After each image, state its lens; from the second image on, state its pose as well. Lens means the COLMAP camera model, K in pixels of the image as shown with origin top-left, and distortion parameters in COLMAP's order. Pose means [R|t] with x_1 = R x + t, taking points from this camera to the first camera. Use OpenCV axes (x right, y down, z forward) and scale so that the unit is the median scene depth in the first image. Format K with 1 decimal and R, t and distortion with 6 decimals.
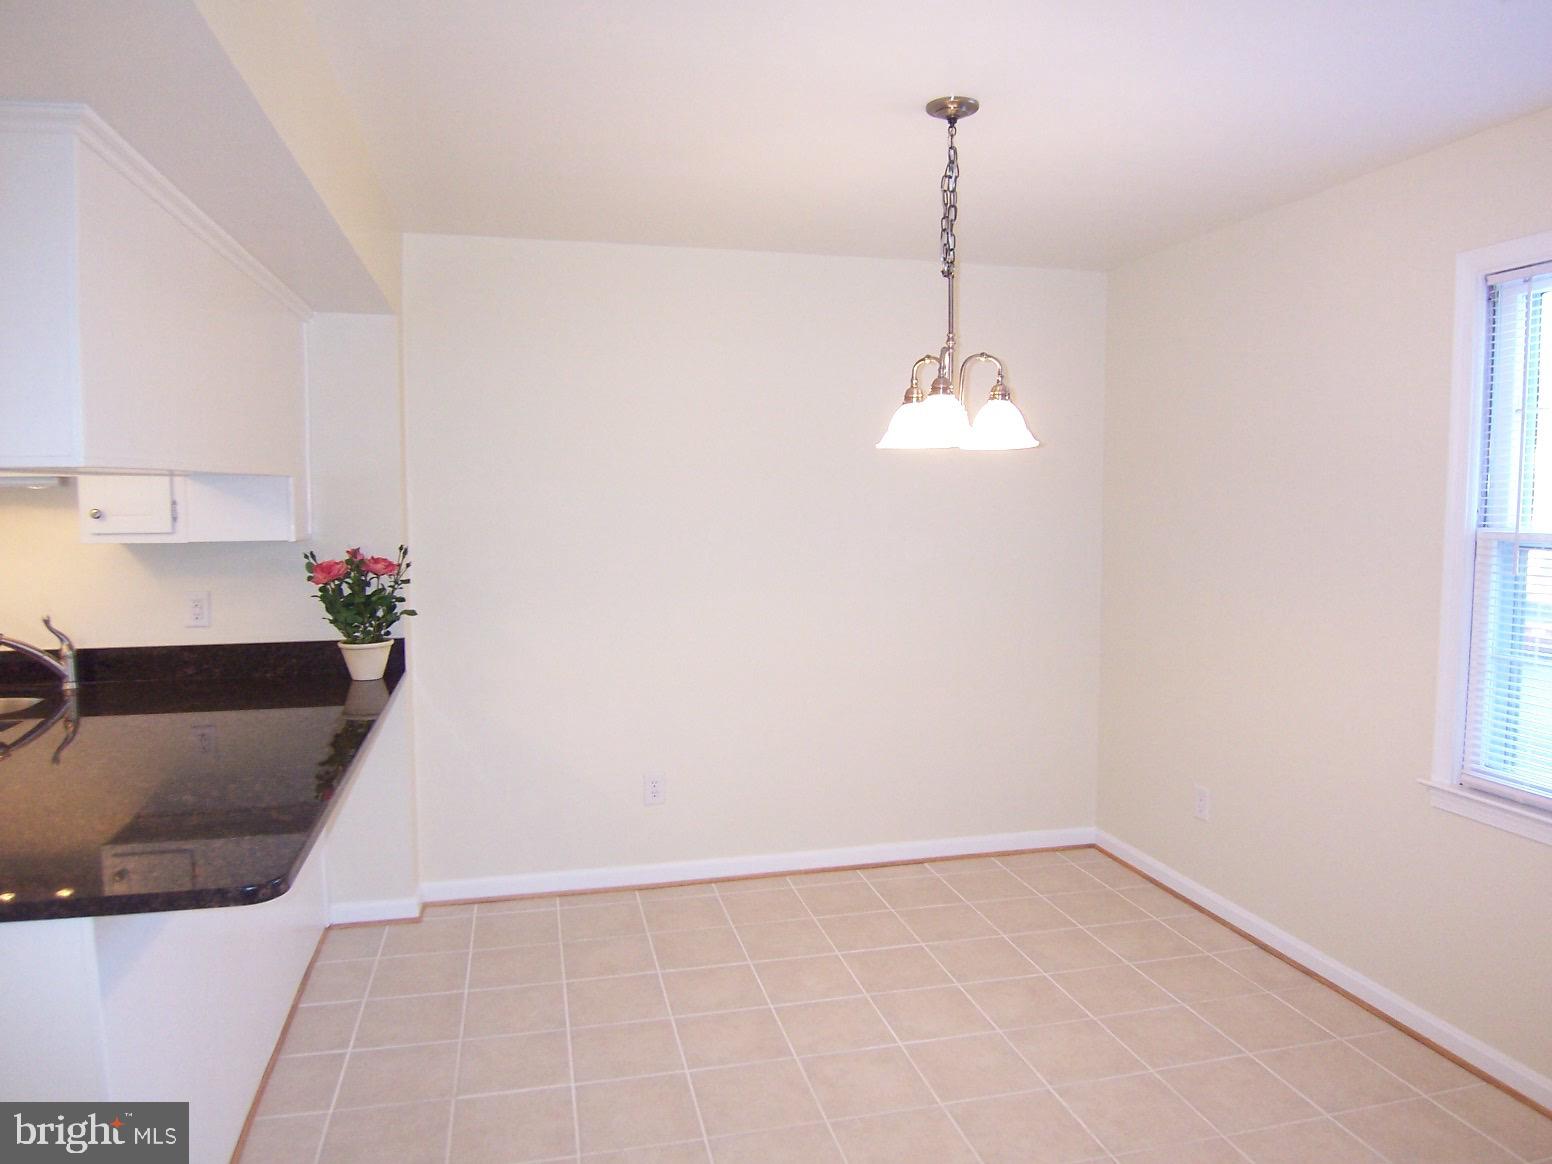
lens RADIAL K [[1031.4, 0, 776.0], [0, 1031.4, 582.0], [0, 0, 1]] dist [-0.058776, -0.000360]
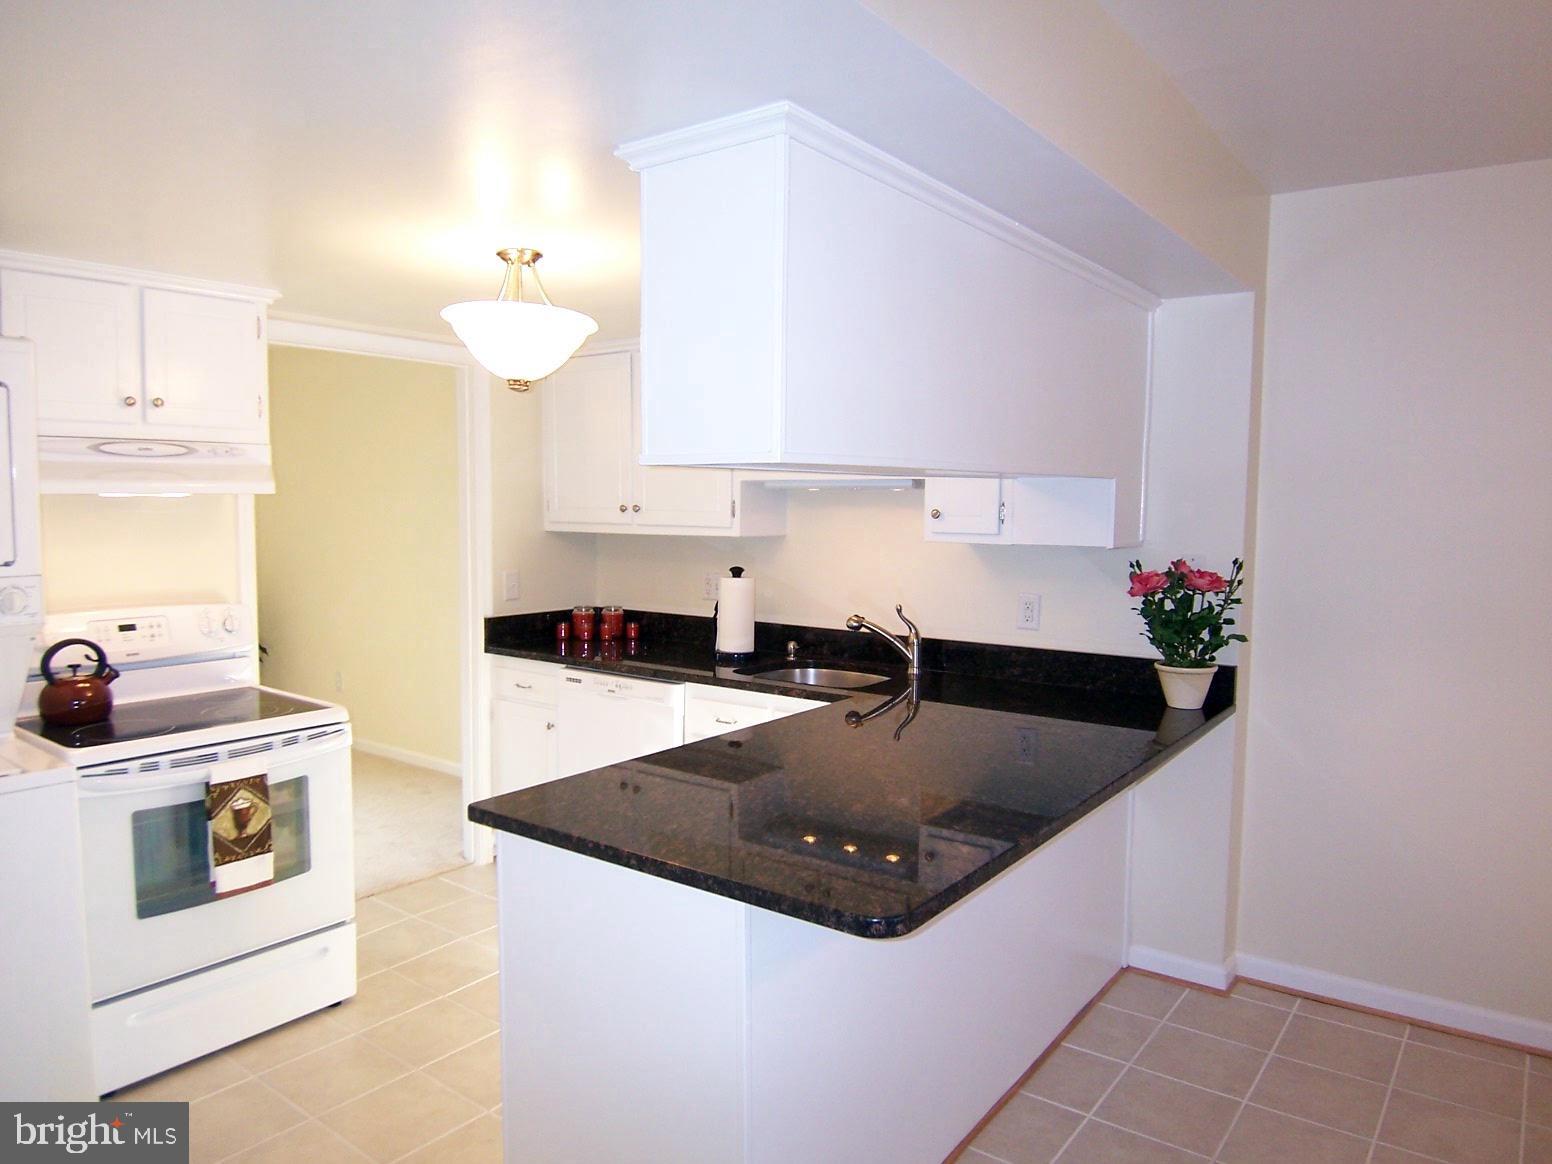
lens RADIAL K [[1044.2, 0, 776.0], [0, 1044.2, 582.0], [0, 0, 1]] dist [-0.003008, -0.063219]
pose [[0.632268, 0.068062, -0.771754, 0.067309], [-0.075697, 0.996795, 0.025893, -0.010152], [0.771043, 0.042048, 0.635394, 0.151992]]
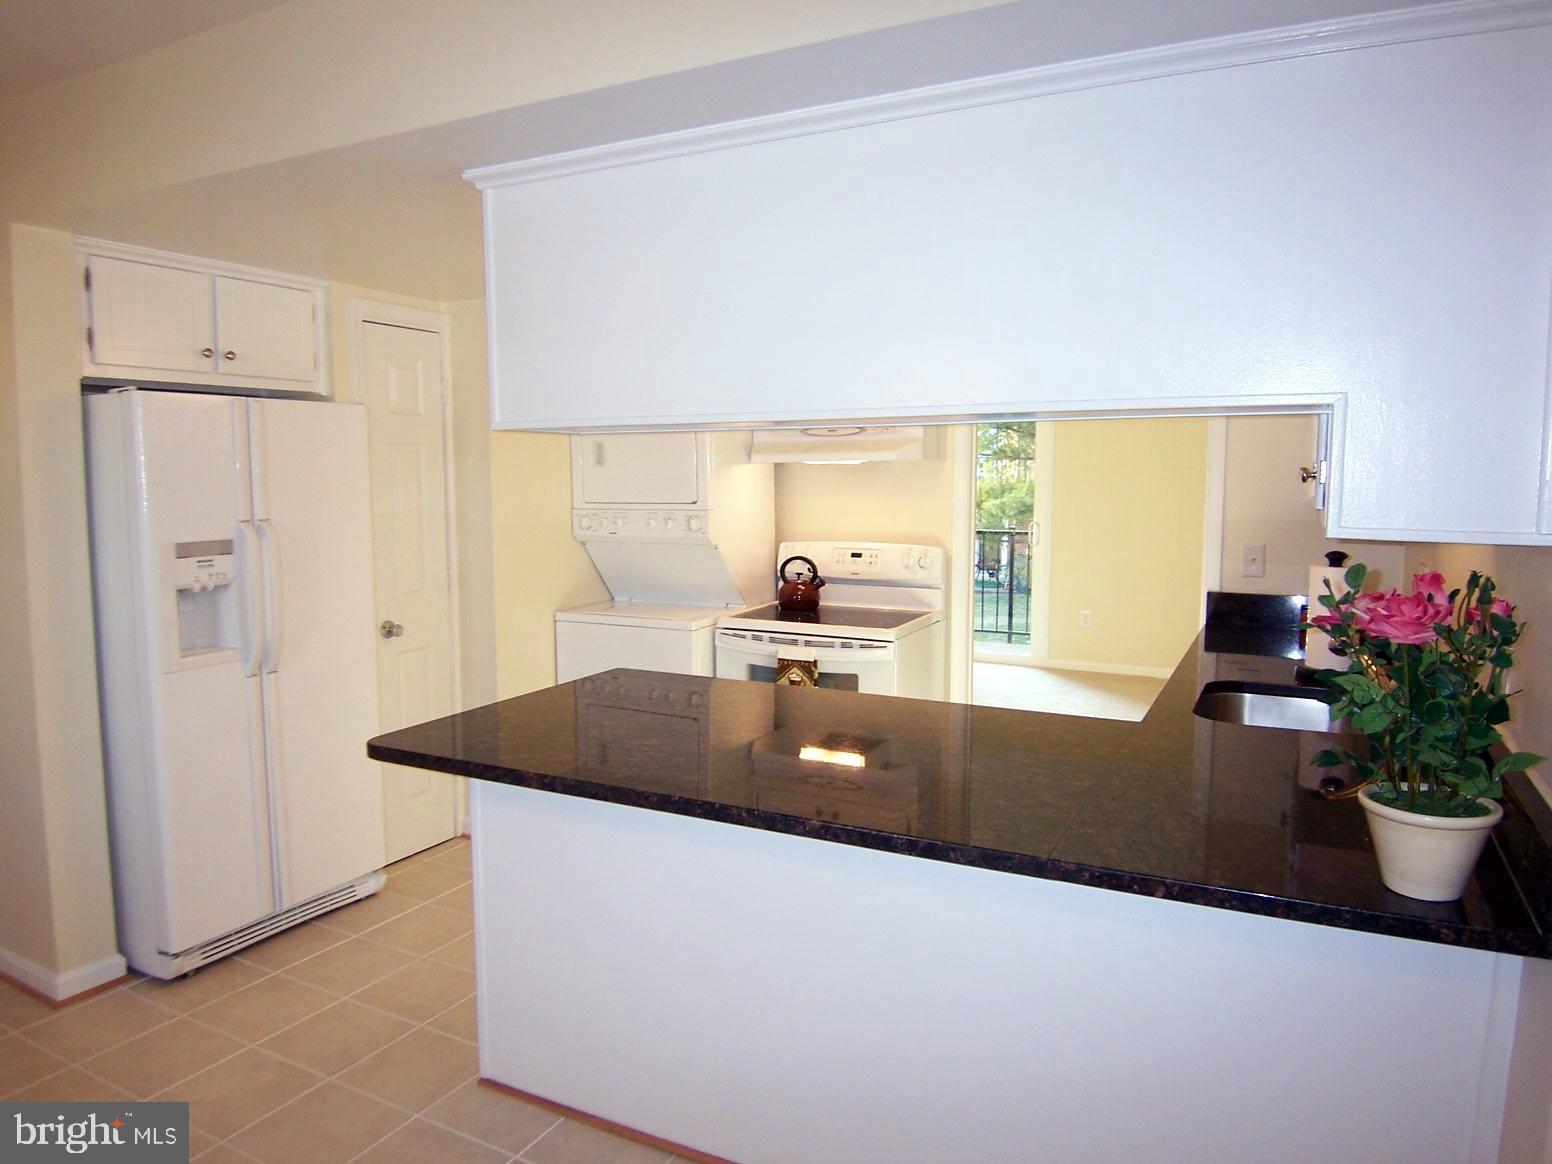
lens RADIAL K [[1044.2, 0, 776.0], [0, 1044.2, 582.0], [0, 0, 1]] dist [-0.003008, -0.063219]
pose [[-0.660169, 0.082112, -0.746615, 0.070500], [-0.061801, 0.984698, 0.162942, -0.079832], [0.748570, 0.153711, -0.644993, 1.076926]]
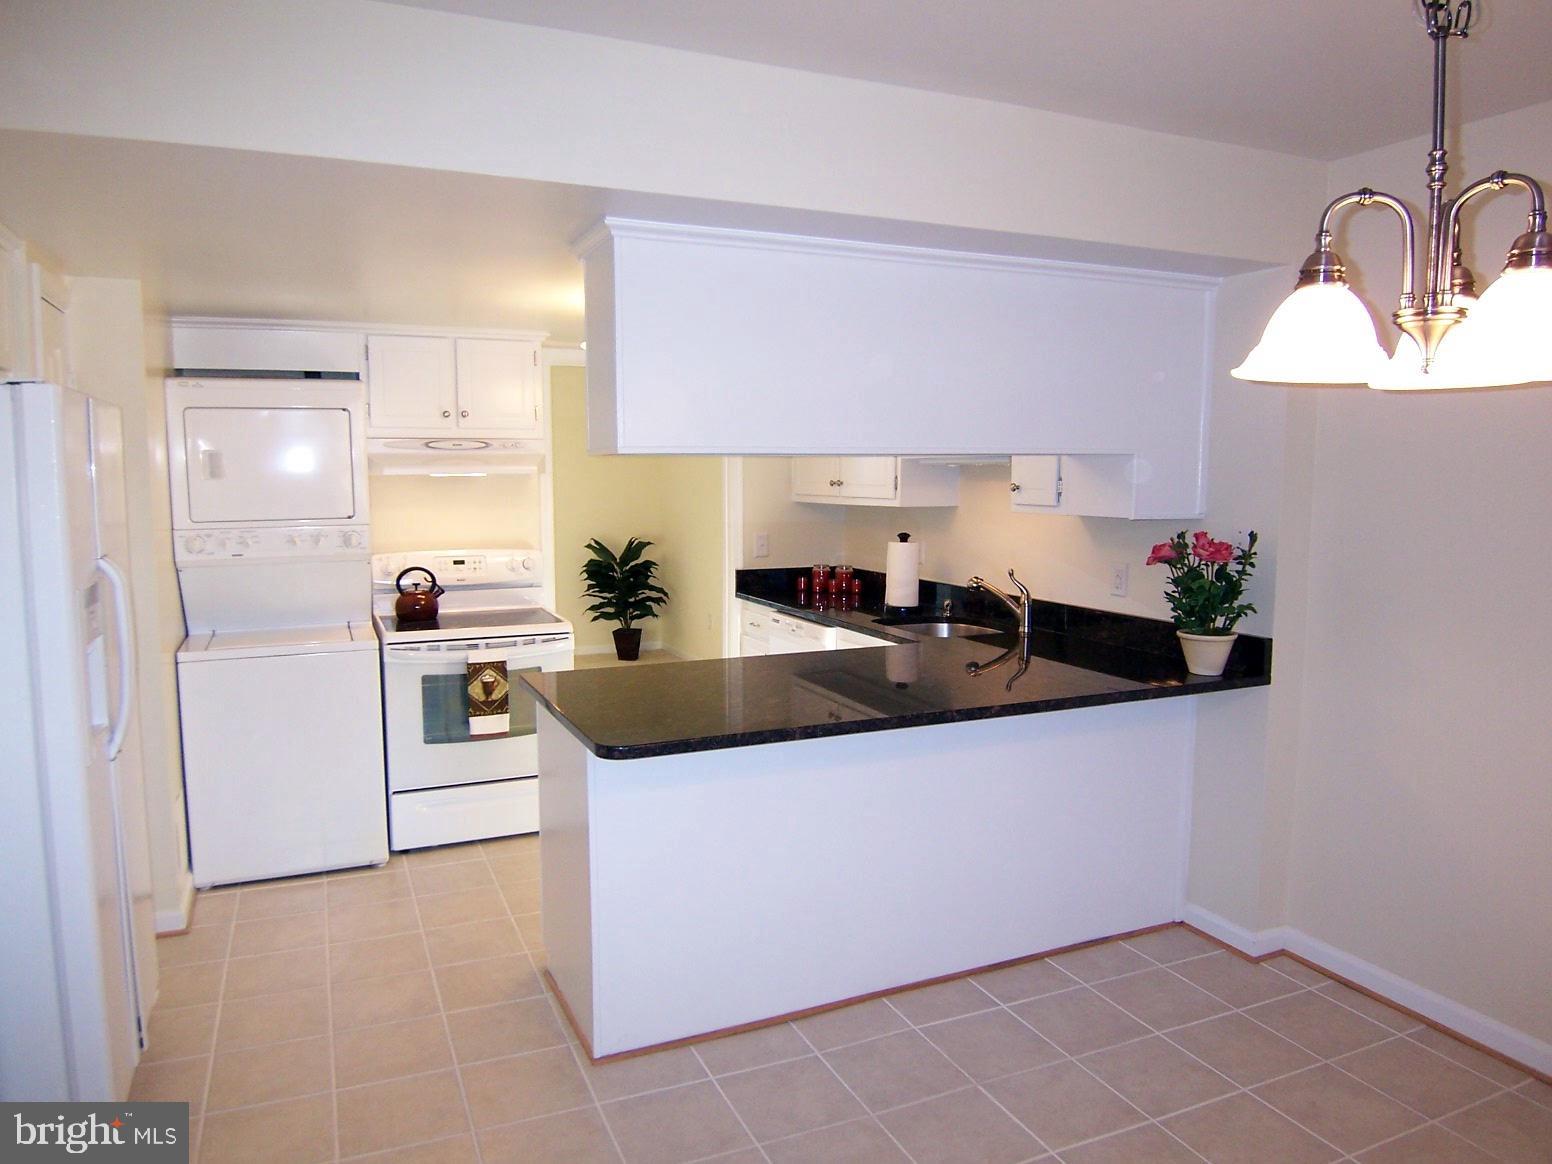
lens RADIAL K [[1044.2, 0, 776.0], [0, 1044.2, 582.0], [0, 0, 1]] dist [-0.003008, -0.063219]
pose [[0.176054, 0.105267, -0.978736, 0.451250], [-0.084548, 0.992209, 0.091508, -0.040744], [0.980743, 0.066639, 0.183582, 0.452321]]
